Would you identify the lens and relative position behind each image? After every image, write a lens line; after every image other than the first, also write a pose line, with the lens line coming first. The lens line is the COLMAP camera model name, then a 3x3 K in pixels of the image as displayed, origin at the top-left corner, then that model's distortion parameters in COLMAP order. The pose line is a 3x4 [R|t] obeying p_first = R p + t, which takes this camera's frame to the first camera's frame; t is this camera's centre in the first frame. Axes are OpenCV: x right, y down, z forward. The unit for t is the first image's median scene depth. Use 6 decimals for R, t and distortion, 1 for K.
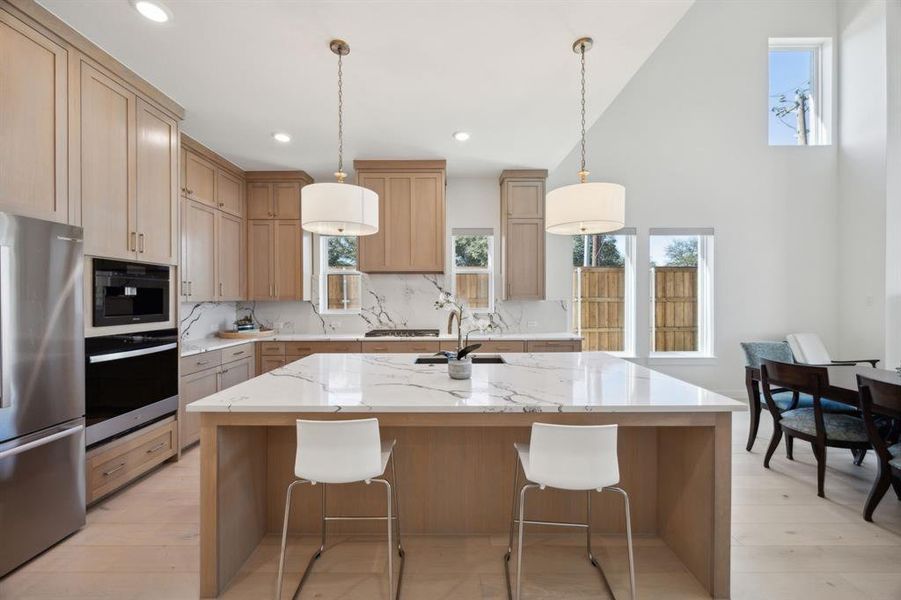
lens RADIAL K [[345.4, 0, 449.3], [0, 345.4, 296.9], [0, 0, 1]] dist [-0.002196, -0.000068]
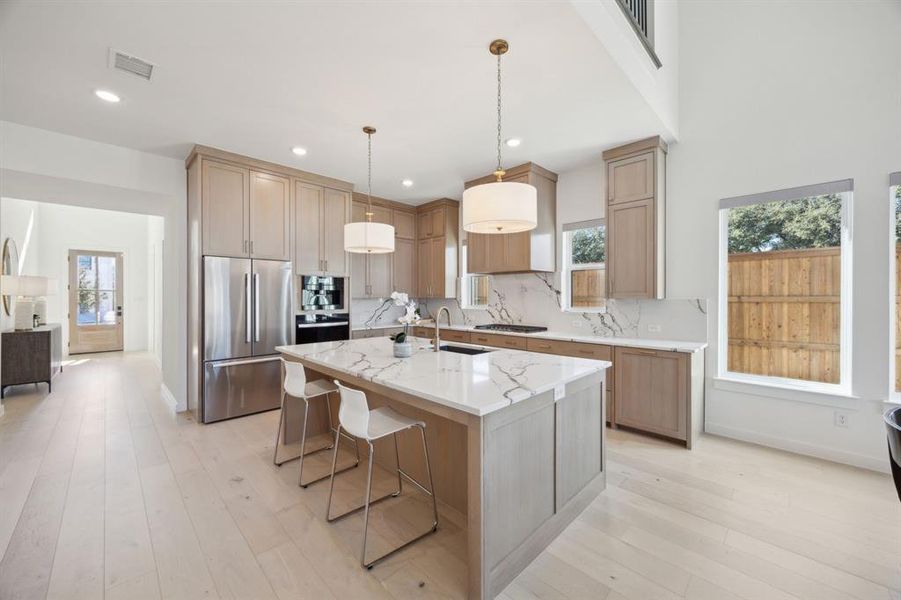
lens RADIAL K [[345.4, 0, 449.3], [0, 345.4, 296.9], [0, 0, 1]] dist [-0.002196, -0.000068]
pose [[0.706940, 0.003688, -0.707264, 0.475727], [0.001548, 0.999976, 0.006762, -0.001548], [0.707272, -0.005876, 0.706917, 0.086876]]
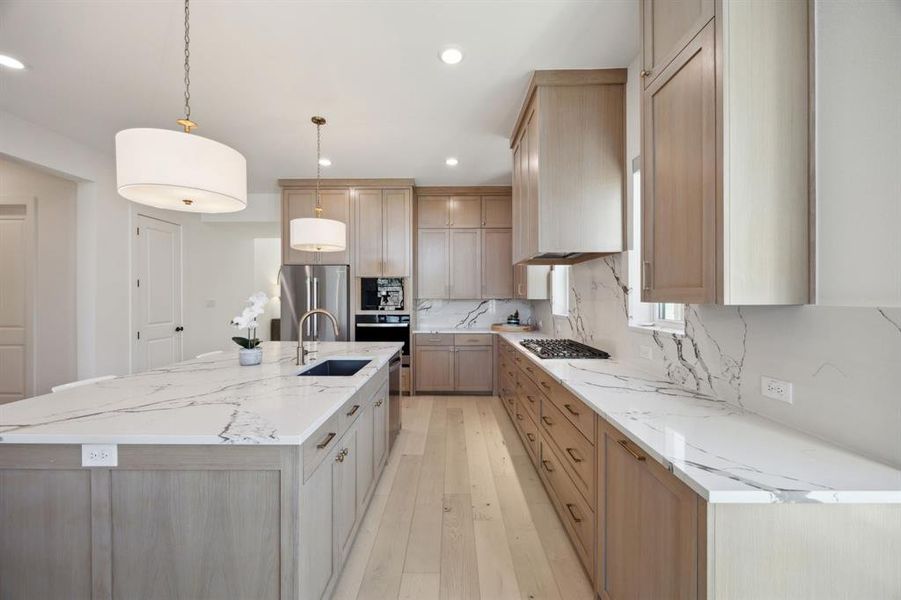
lens RADIAL K [[345.4, 0, 449.3], [0, 345.4, 296.9], [0, 0, 1]] dist [-0.002196, -0.000068]
pose [[-0.008199, 0.001772, -0.999965, 0.523895], [0.004313, 0.999989, 0.001736, 0.001681], [0.999957, -0.004299, -0.008207, 0.740377]]
